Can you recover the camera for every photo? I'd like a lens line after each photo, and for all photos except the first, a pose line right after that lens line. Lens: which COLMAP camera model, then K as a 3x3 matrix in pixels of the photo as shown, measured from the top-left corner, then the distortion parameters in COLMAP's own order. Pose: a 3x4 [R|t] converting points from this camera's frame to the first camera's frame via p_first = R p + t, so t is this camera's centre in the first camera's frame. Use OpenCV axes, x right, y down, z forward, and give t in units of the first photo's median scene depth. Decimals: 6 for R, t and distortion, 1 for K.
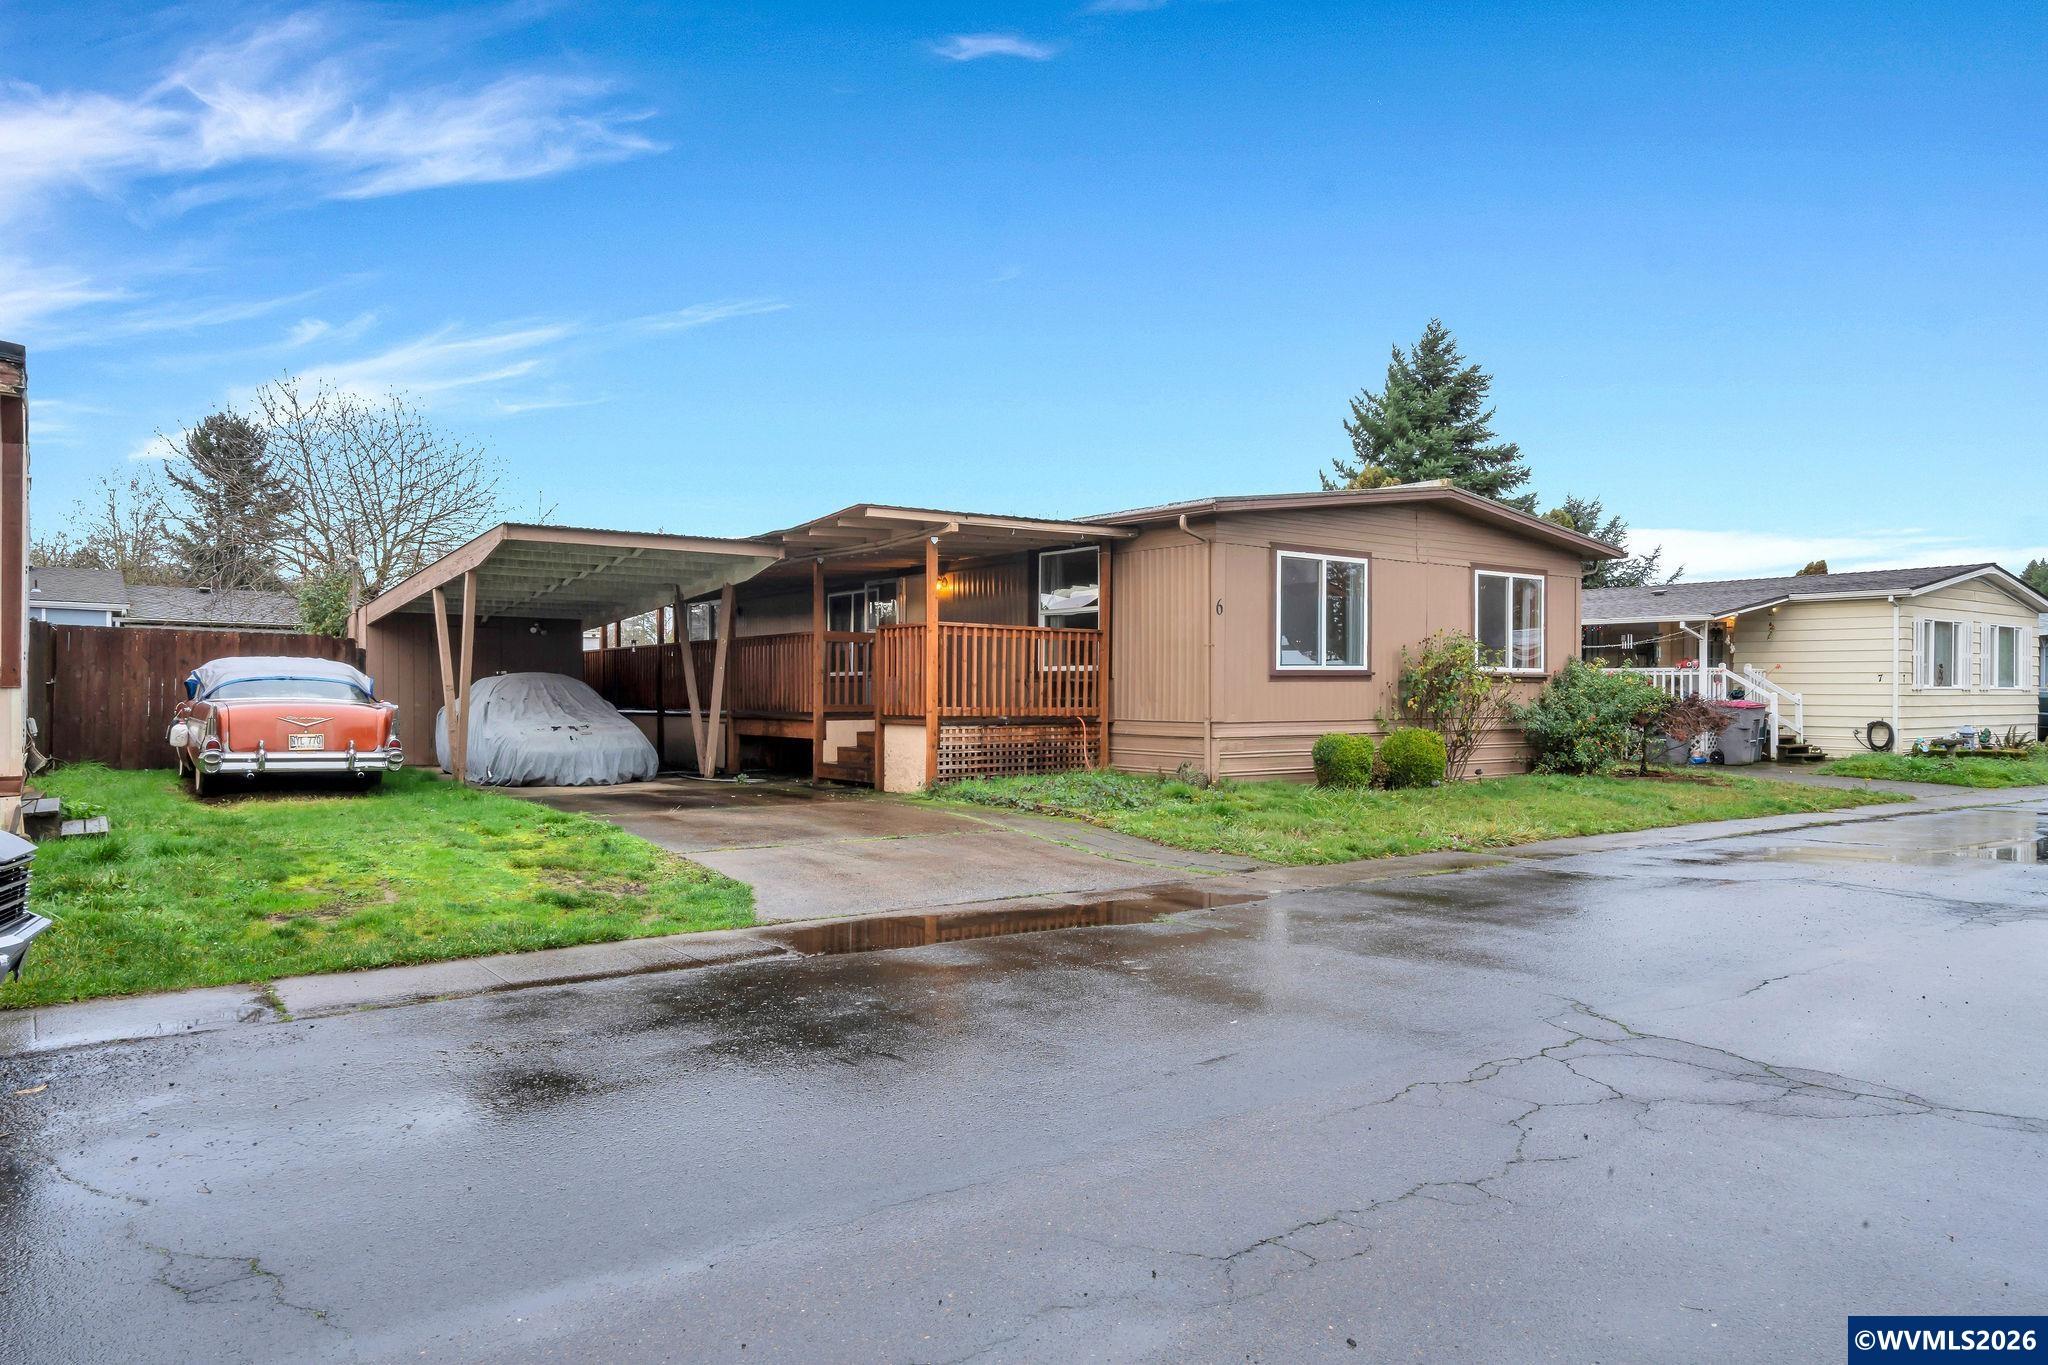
lens RADIAL K [[1316.9, 0, 1020.7], [0, 1316.9, 691.8], [0, 0, 1]] dist [0.006345, 0.000517]
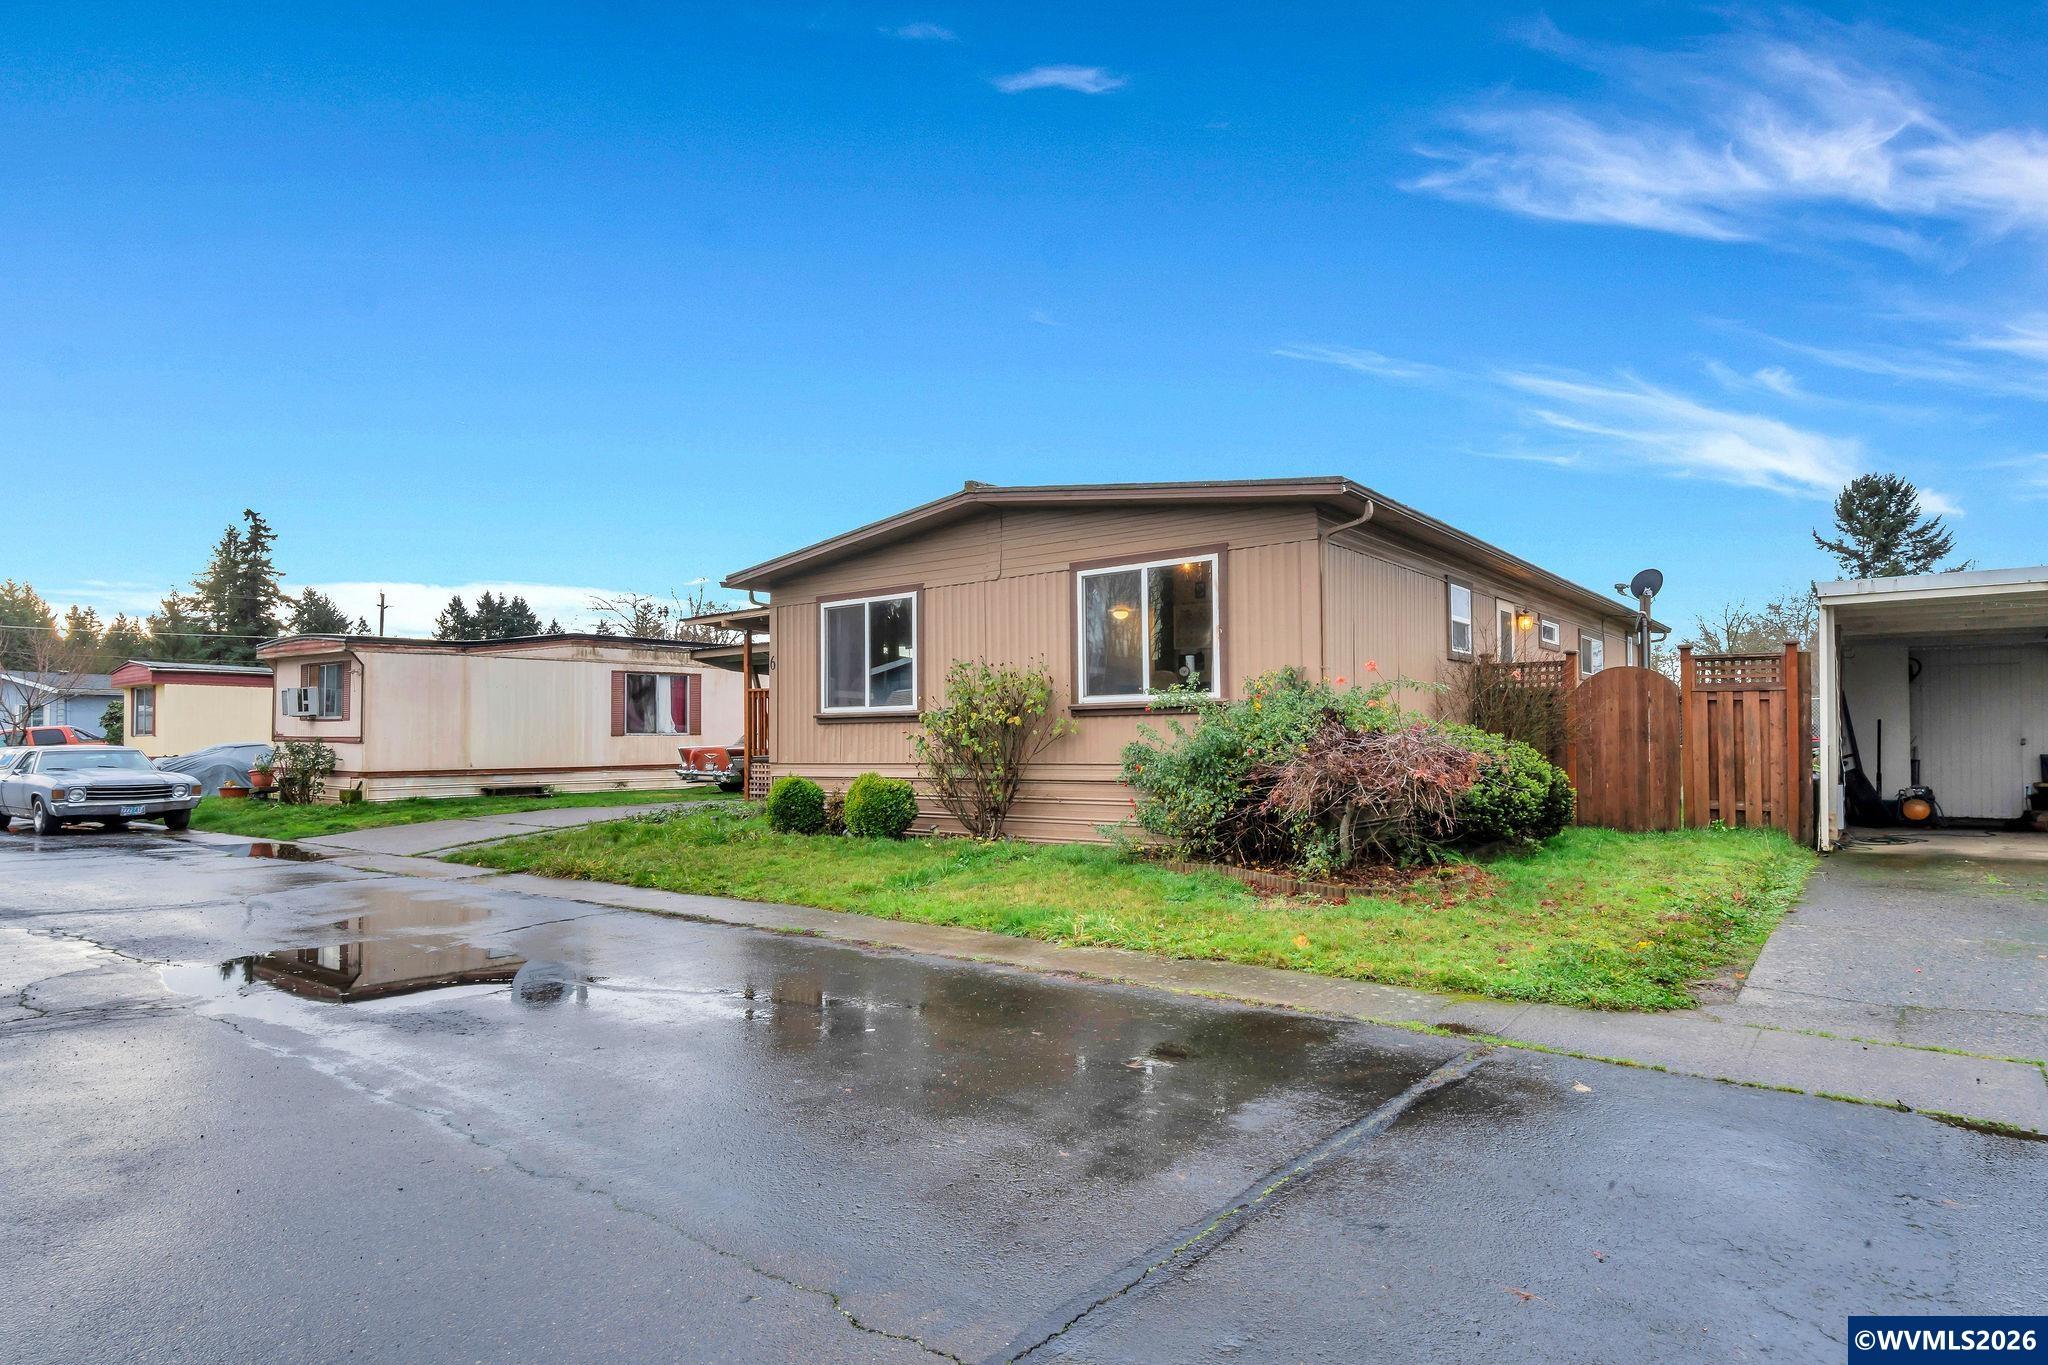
lens RADIAL K [[1132.4, 0, 1028.0], [0, 1132.4, 720.3], [0, 0, 1]] dist [-0.001055, -0.000109]
pose [[0.259698, -0.023309, -0.965408, 1.016649], [0.012972, 0.999703, -0.020647, 0.008014], [0.965603, -0.007161, 0.259924, 0.833709]]
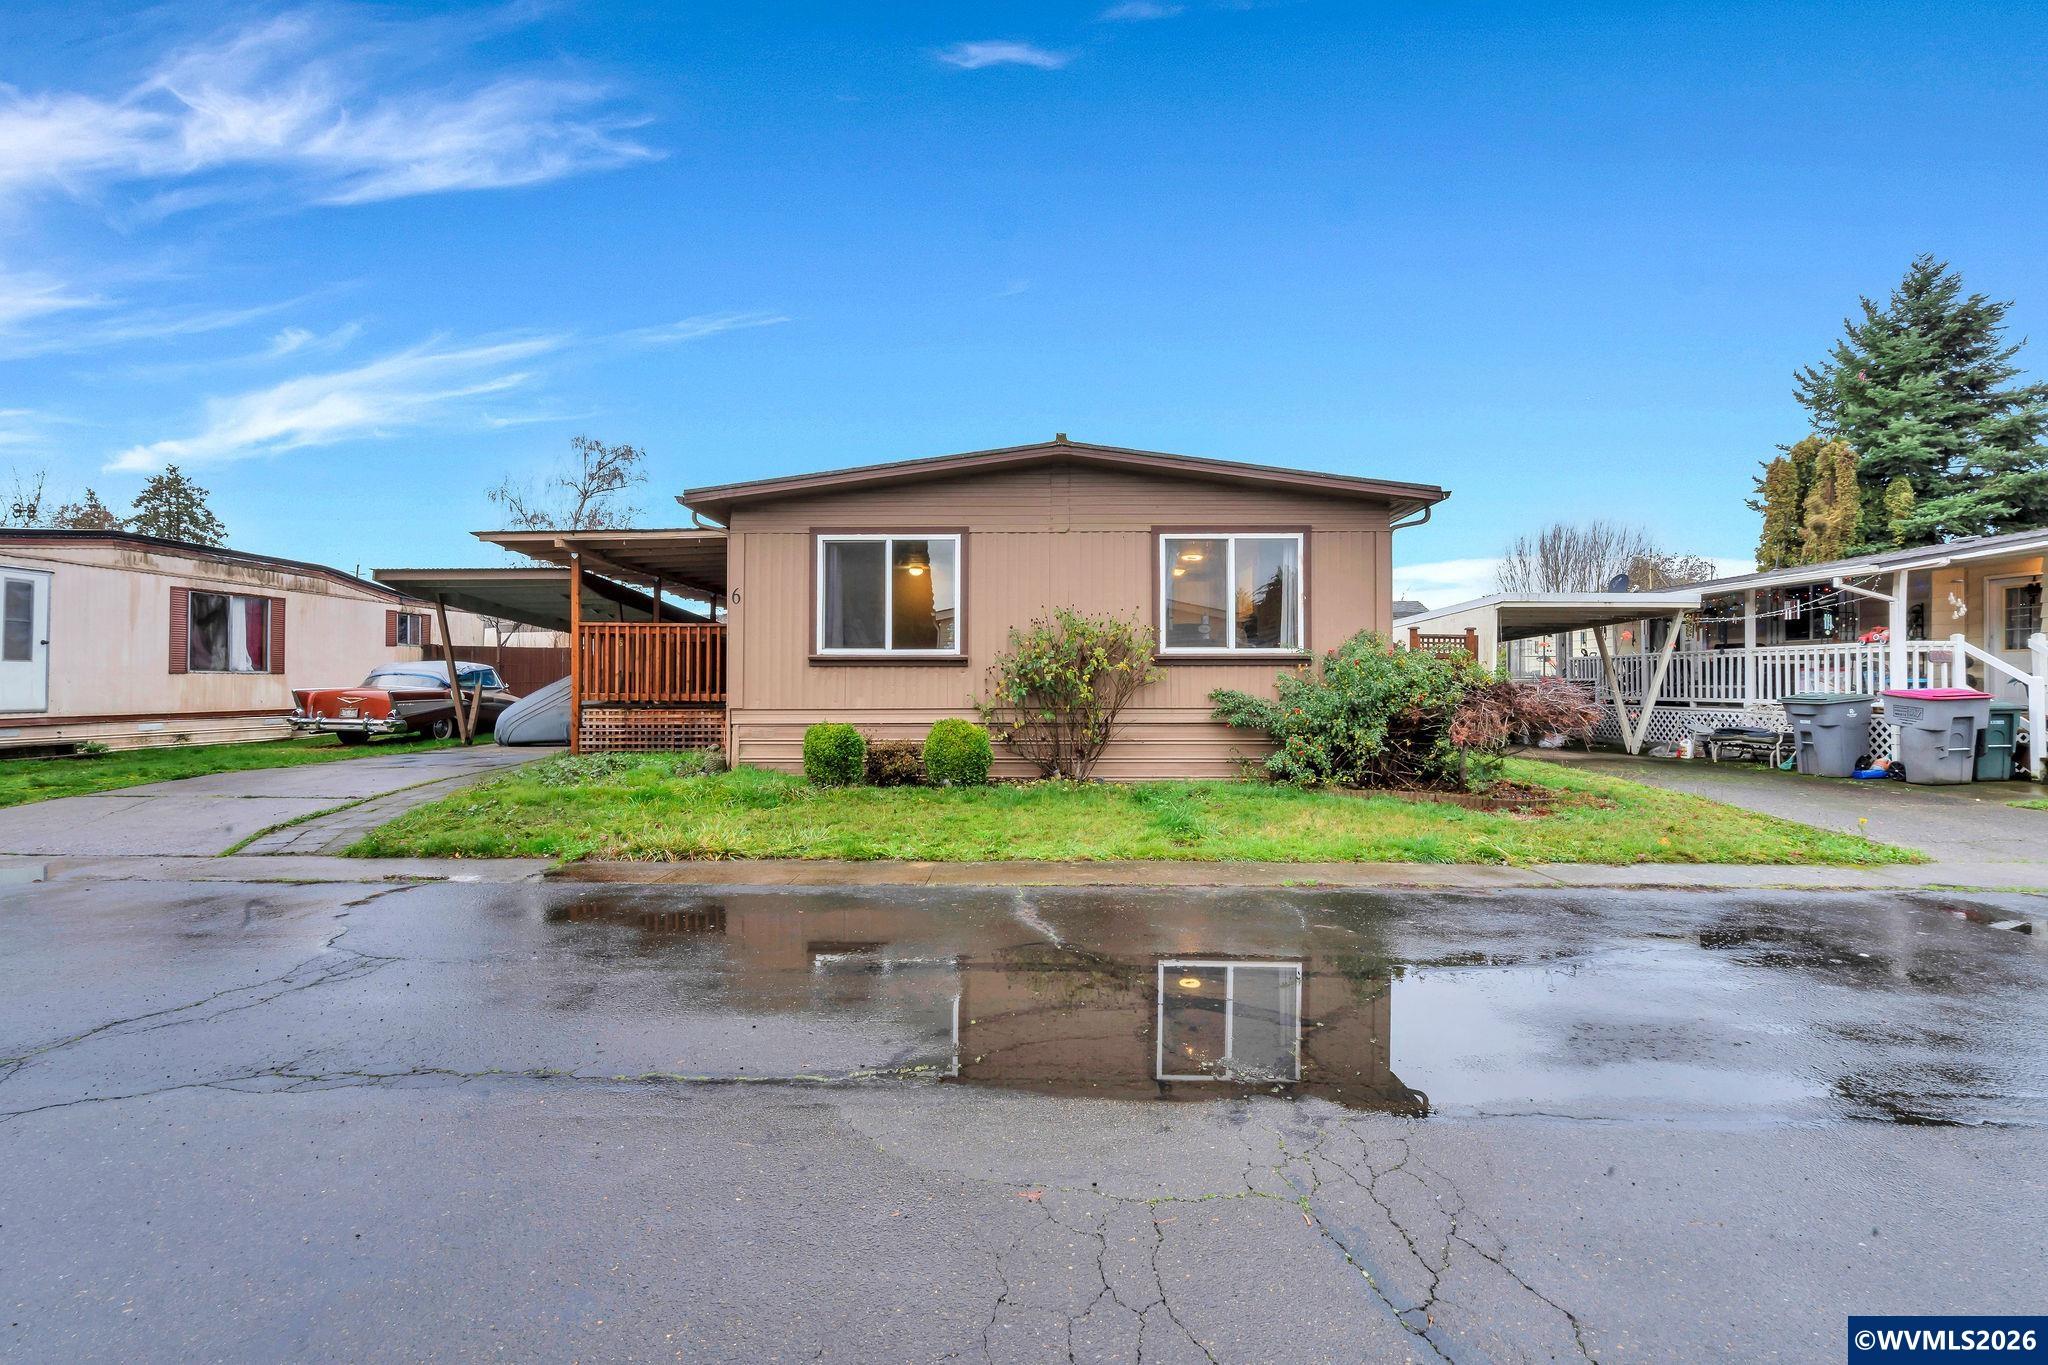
lens RADIAL K [[905.6, 0, 1025.5], [0, 905.6, 682.1], [0, 0, 1]] dist [0.000471, 0.000661]
pose [[0.793452, -0.004274, -0.608618, 0.659076], [0.003460, 0.999991, -0.002512, 0.004384], [0.608624, -0.000112, 0.793459, 0.504005]]
